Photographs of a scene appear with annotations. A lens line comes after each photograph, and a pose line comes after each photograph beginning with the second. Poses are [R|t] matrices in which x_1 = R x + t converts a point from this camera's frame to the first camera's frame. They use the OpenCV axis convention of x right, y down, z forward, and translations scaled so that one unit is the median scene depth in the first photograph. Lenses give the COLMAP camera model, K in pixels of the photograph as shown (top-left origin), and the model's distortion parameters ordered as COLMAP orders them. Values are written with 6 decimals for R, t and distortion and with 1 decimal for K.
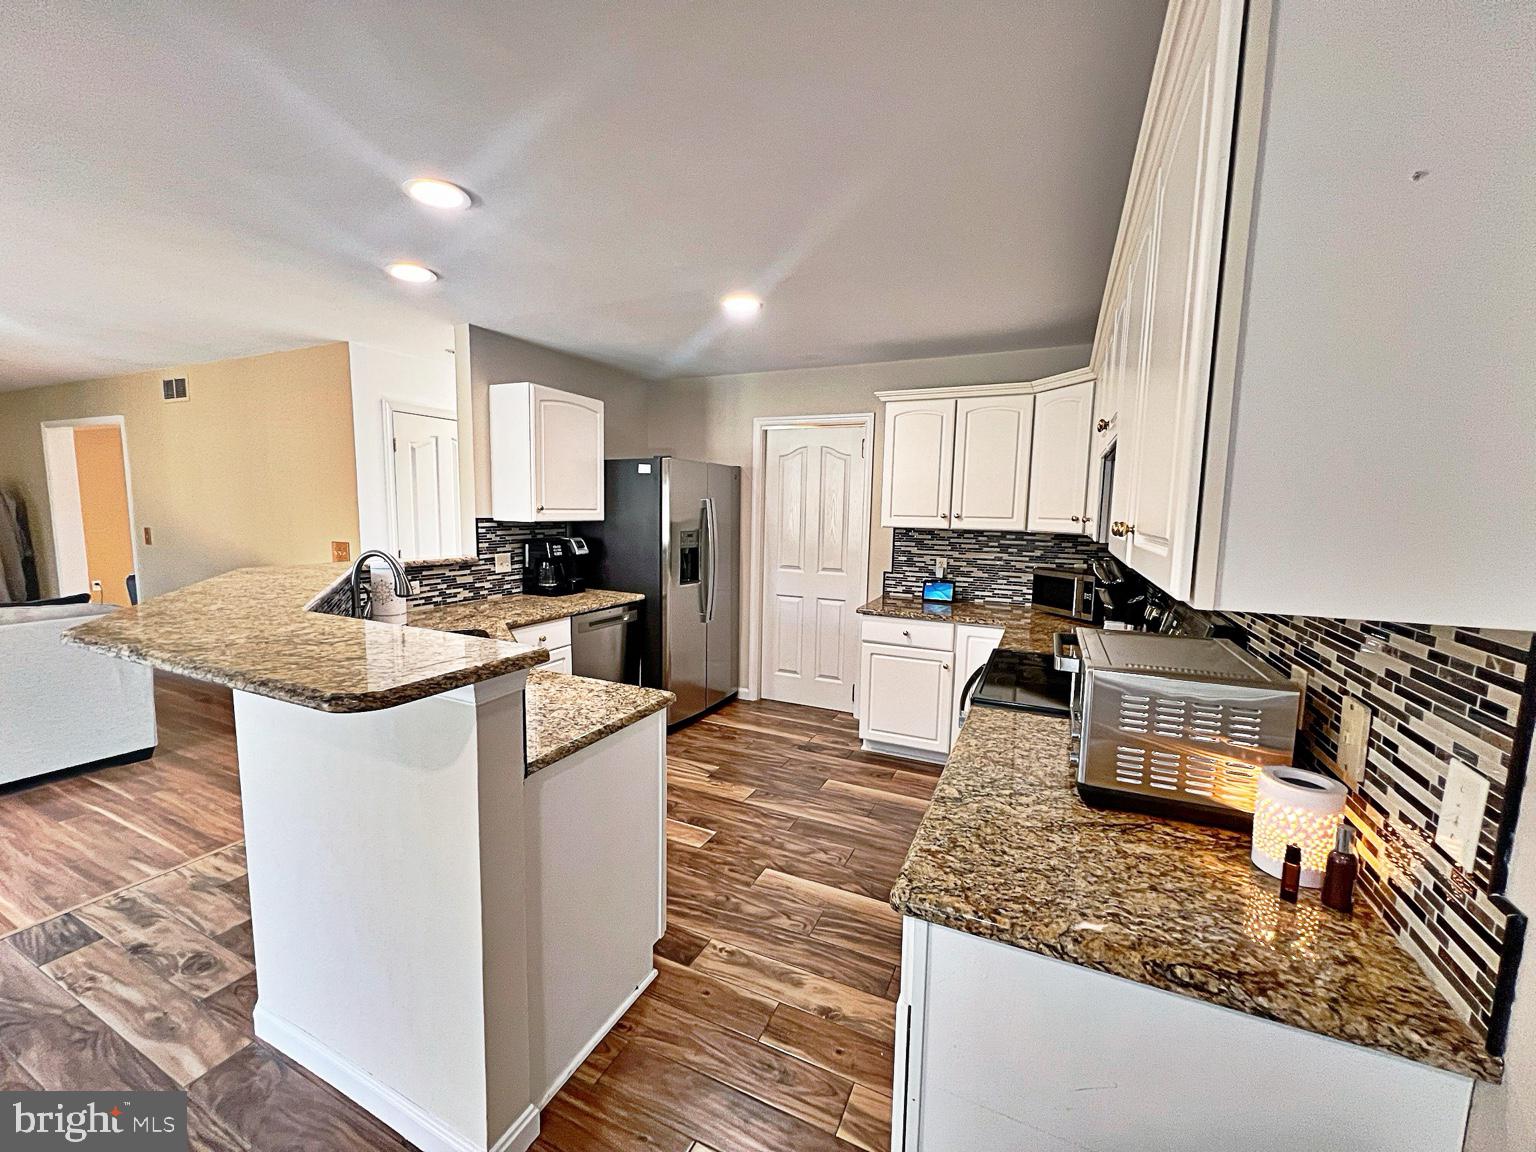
lens RADIAL K [[612.7, 0, 764.6], [0, 612.7, 575.5], [0, 0, 1]] dist [-0.002813, 0.000052]
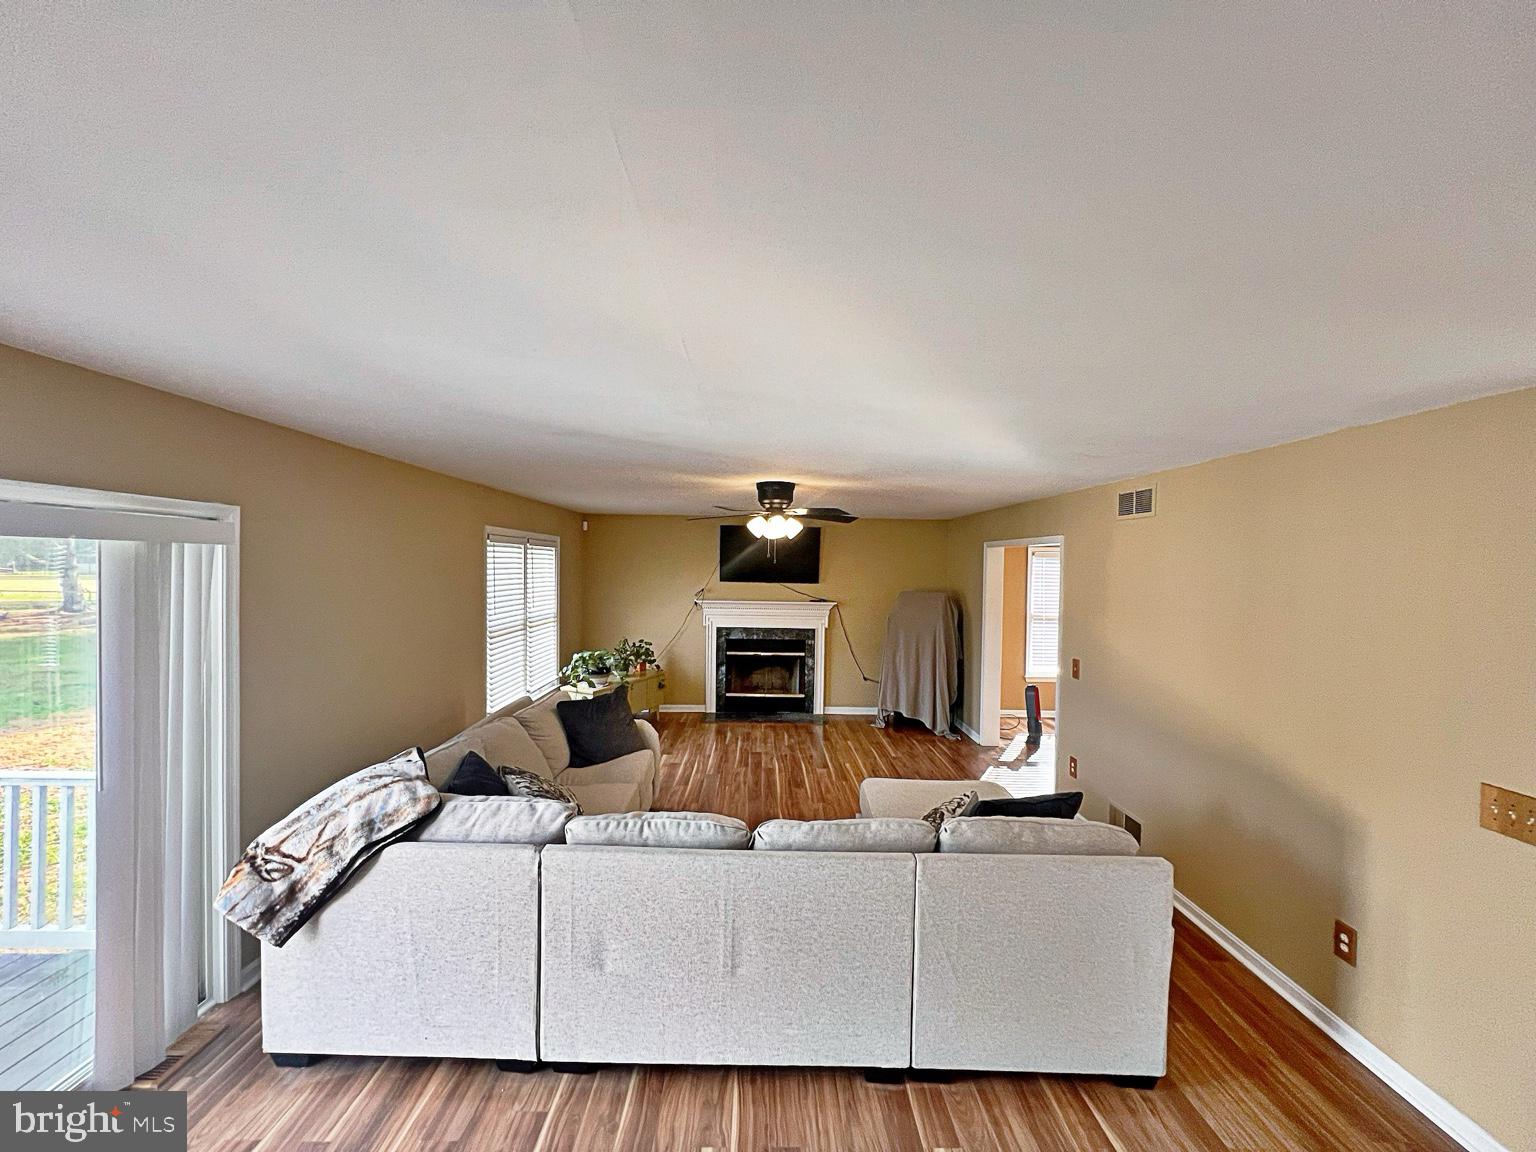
lens RADIAL K [[612.7, 0, 767.5], [0, 612.7, 571.4], [0, 0, 1]] dist [-0.002813, 0.000052]
pose [[0.432352, -0.008042, -0.901669, -0.574047], [-0.104962, 0.992714, -0.059184, -0.149439], [0.895575, 0.120229, 0.428358, 0.292569]]
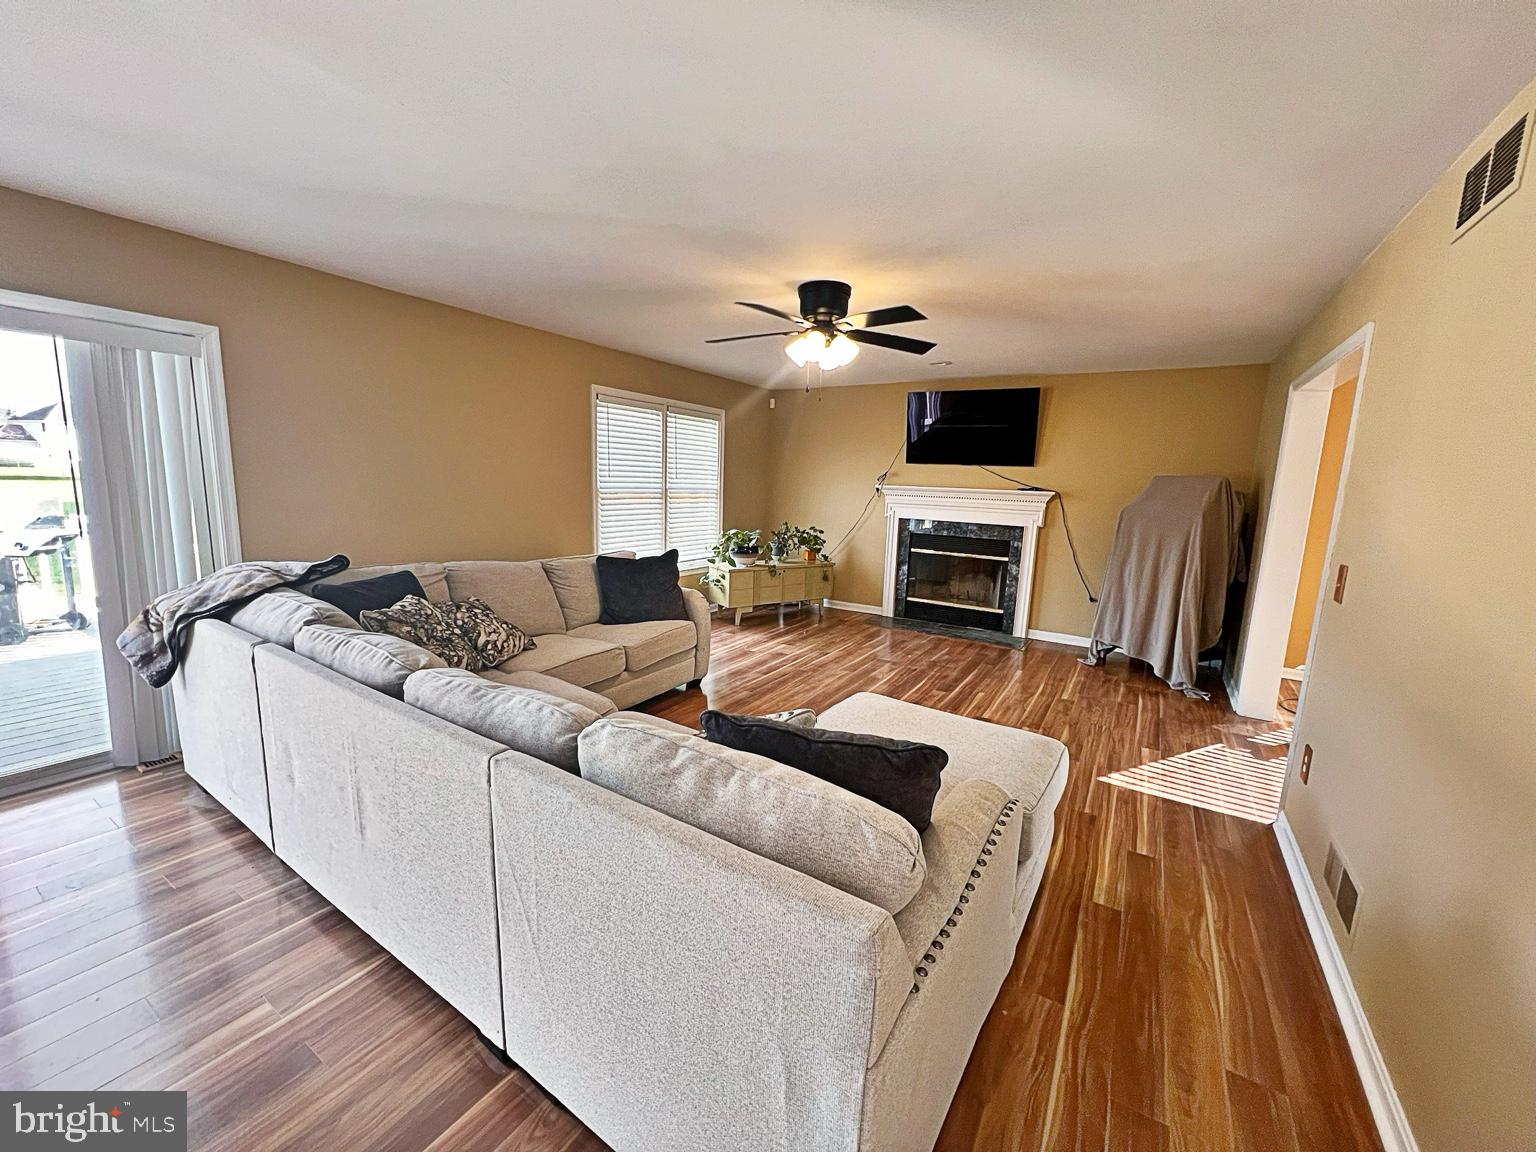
lens RADIAL K [[612.7, 0, 767.6], [0, 612.7, 579.0], [0, 0, 1]] dist [-0.002813, 0.000052]
pose [[-0.124425, 0.132412, -0.983354, -0.728223], [-0.147487, 0.977578, 0.150296, -0.103796], [0.981206, 0.163732, -0.102107, 0.893447]]
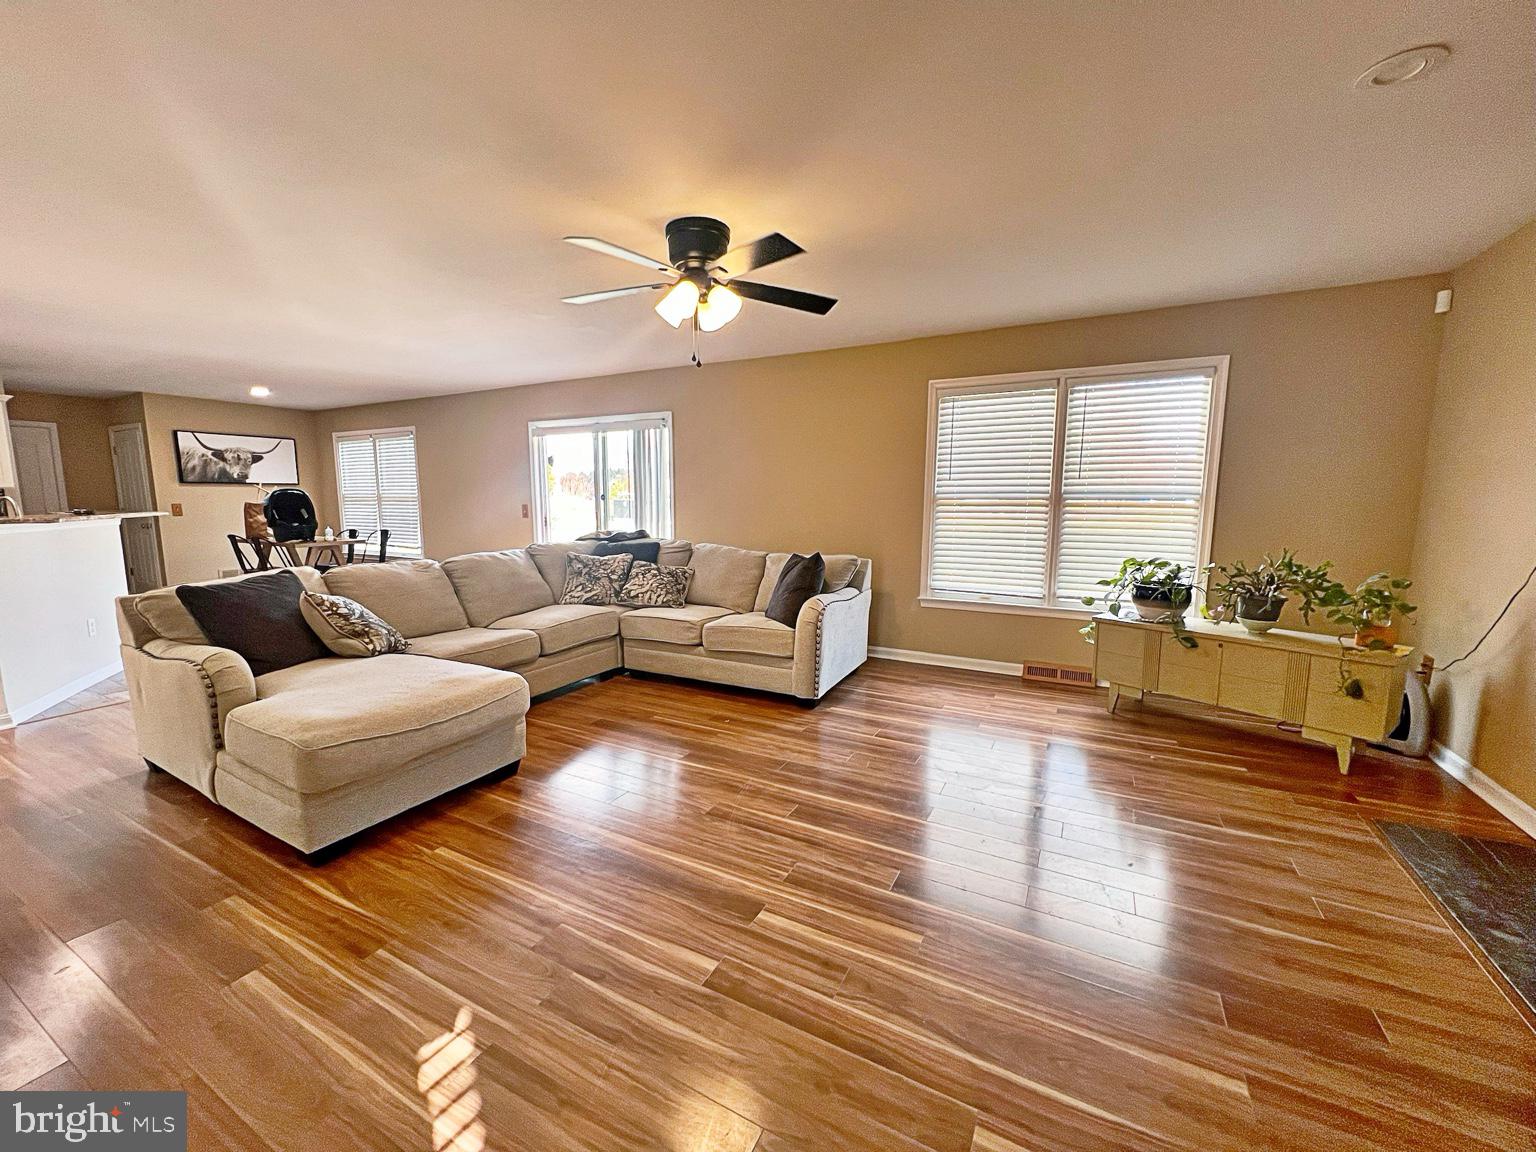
lens RADIAL K [[612.7, 0, 763.3], [0, 612.7, 577.6], [0, 0, 1]] dist [-0.002813, 0.000052]
pose [[-0.997937, -0.030866, 0.056286, -1.816617], [-0.016457, 0.970522, 0.240449, -0.169866], [-0.062049, 0.239027, -0.969028, 1.635513]]
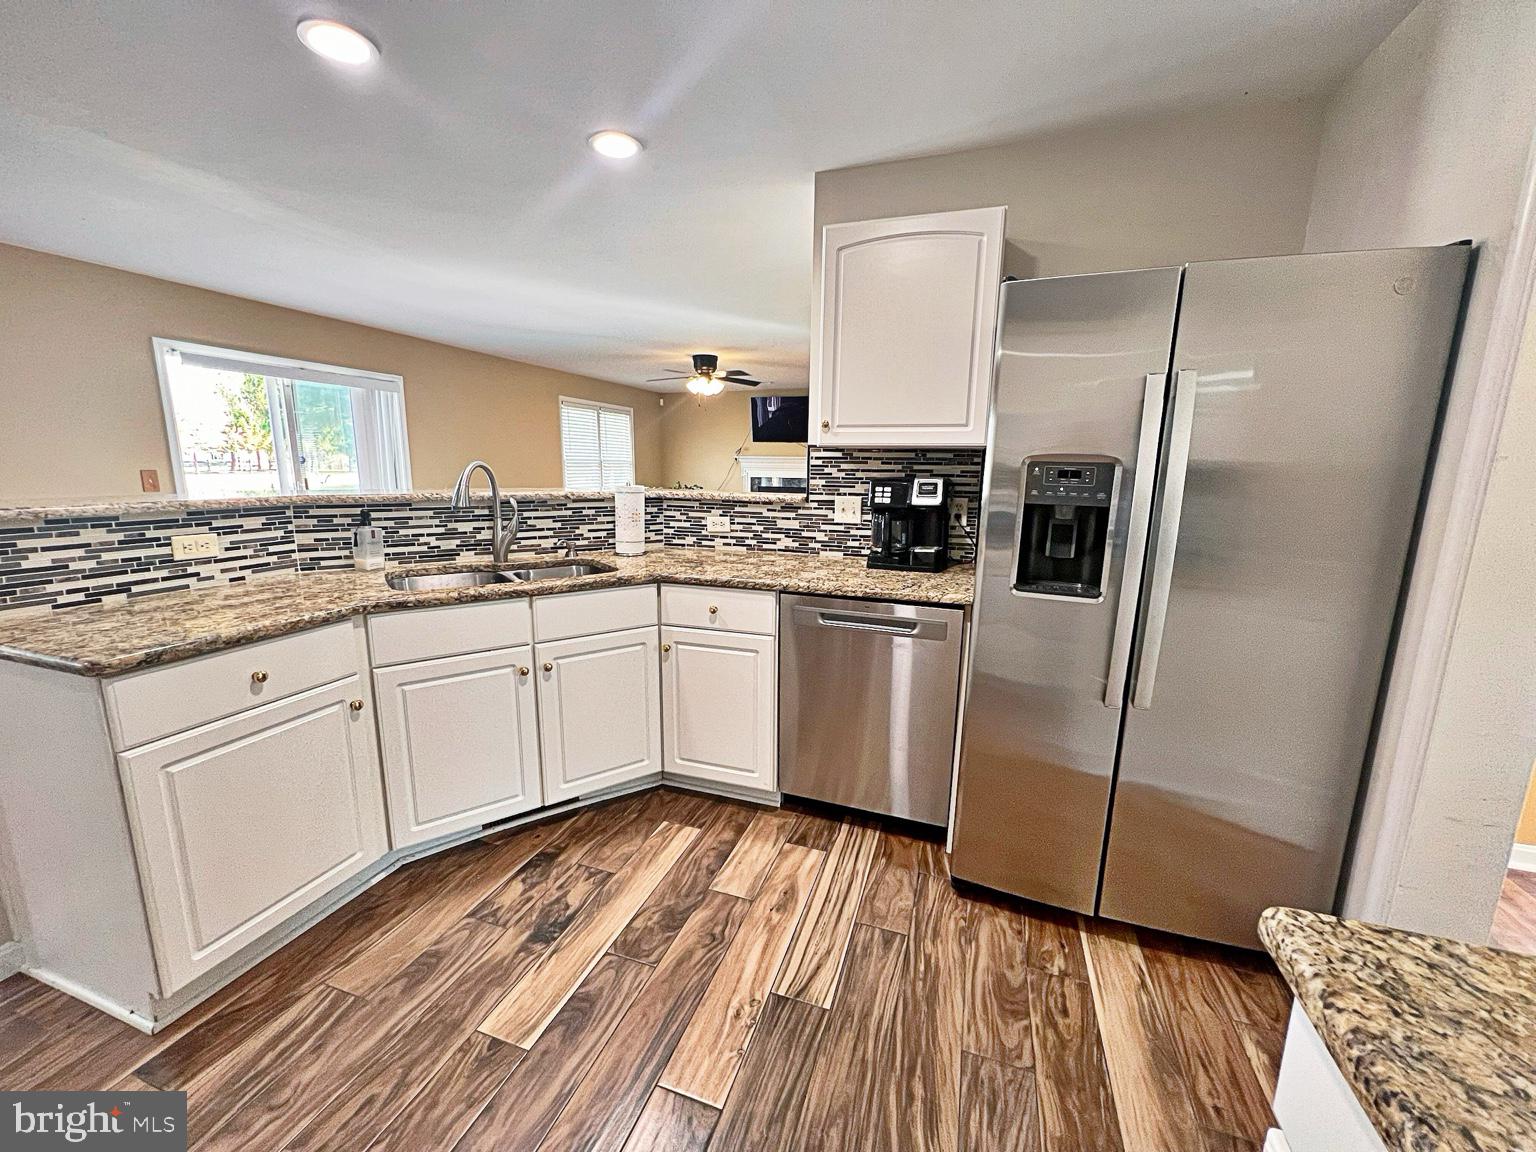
lens RADIAL K [[612.7, 0, 769.6], [0, 612.7, 576.5], [0, 0, 1]] dist [-0.002813, 0.000052]
pose [[0.106392, 0.159315, -0.981478, 0.280919], [-0.121059, 0.981813, 0.146246, -0.038122], [0.986927, 0.103258, 0.123743, 0.845087]]
